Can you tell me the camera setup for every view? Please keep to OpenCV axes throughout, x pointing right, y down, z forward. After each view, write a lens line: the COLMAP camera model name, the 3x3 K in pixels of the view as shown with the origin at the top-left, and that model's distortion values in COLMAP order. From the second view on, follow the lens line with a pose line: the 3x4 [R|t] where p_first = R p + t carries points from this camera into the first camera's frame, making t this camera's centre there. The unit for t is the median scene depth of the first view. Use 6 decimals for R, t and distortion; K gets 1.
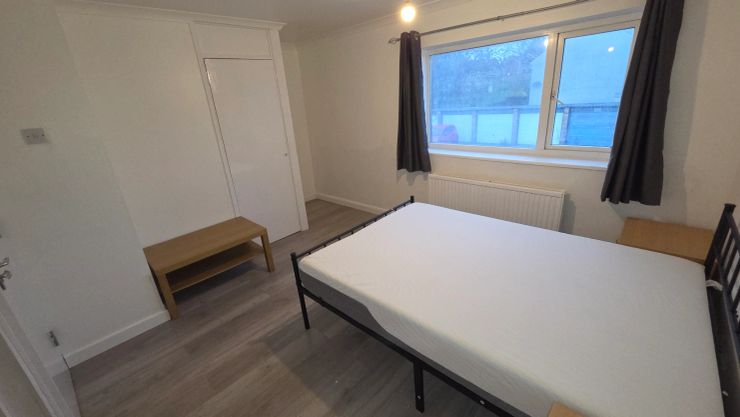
lens RADIAL K [[303.6, 0, 369.2], [0, 303.6, 203.7], [0, 0, 1]] dist [0.003016, -0.001522]
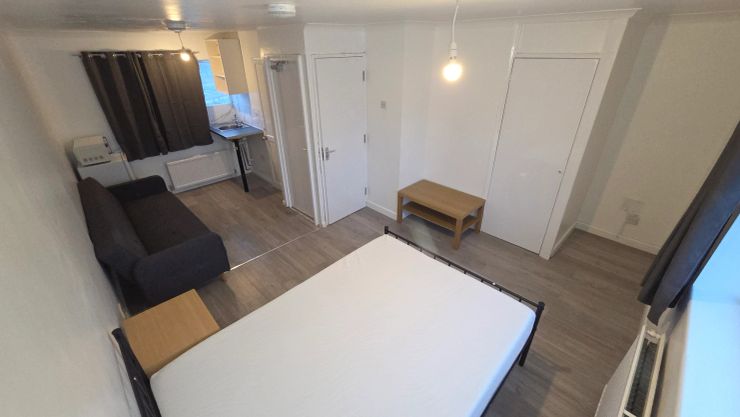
lens RADIAL K [[303.6, 0, 366.9], [0, 303.6, 204.2], [0, 0, 1]] dist [0.003016, -0.001522]
pose [[-0.039055, 0.527693, -0.848537, 0.789593], [-0.320691, 0.797645, 0.510804, -0.538796], [0.946378, 0.292067, 0.138074, 0.613611]]
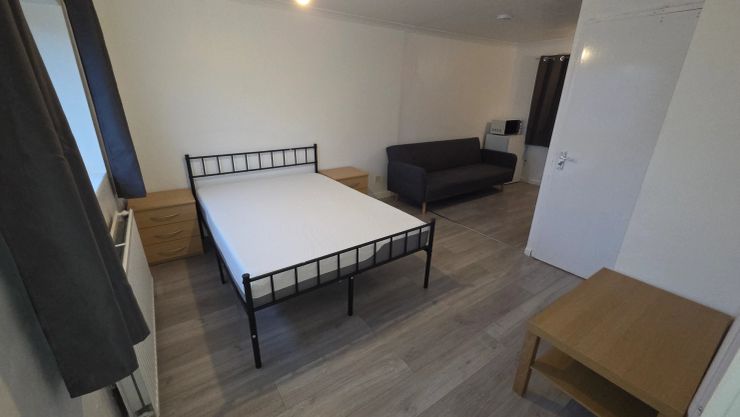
lens RADIAL K [[303.6, 0, 368.9], [0, 303.6, 205.1], [0, 0, 1]] dist [0.003016, -0.001522]
pose [[-0.977222, -0.020165, 0.211257, -0.224574], [0.118318, 0.774631, 0.621247, -0.534578], [-0.176174, 0.632092, -0.754601, 1.654873]]
